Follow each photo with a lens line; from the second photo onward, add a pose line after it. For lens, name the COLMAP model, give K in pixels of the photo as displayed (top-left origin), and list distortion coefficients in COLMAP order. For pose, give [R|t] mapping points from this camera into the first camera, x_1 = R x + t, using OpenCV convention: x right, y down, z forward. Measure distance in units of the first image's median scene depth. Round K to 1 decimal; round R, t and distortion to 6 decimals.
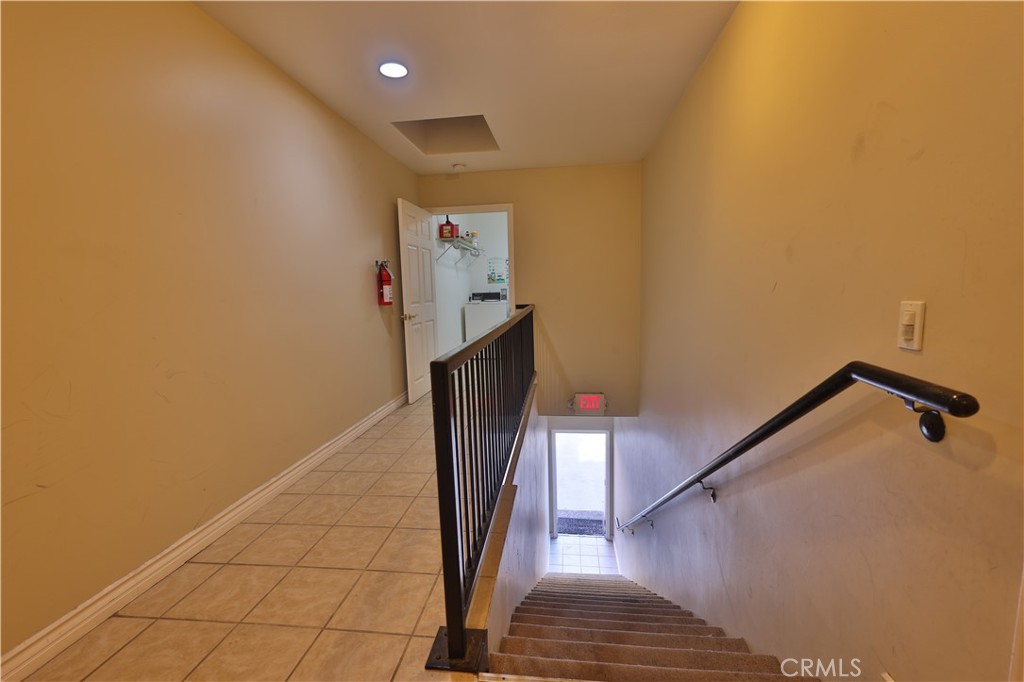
lens RADIAL K [[428.8, 0, 512.0], [0, 428.8, 341.0], [0, 0, 1]] dist [0.001303, 0.000130]
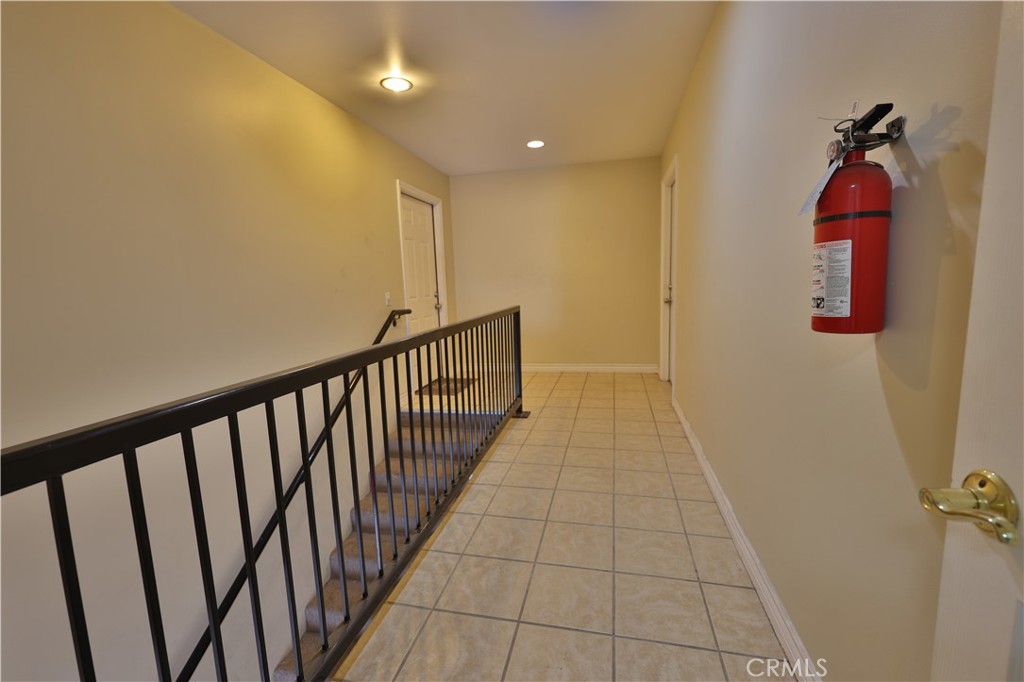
lens RADIAL K [[428.8, 0, 512.0], [0, 428.8, 341.0], [0, 0, 1]] dist [0.001303, 0.000130]
pose [[-0.991963, 0.045591, 0.118028, -0.184741], [0.074588, 0.964212, 0.254424, -0.185193], [-0.102204, 0.261182, -0.959864, 1.537591]]
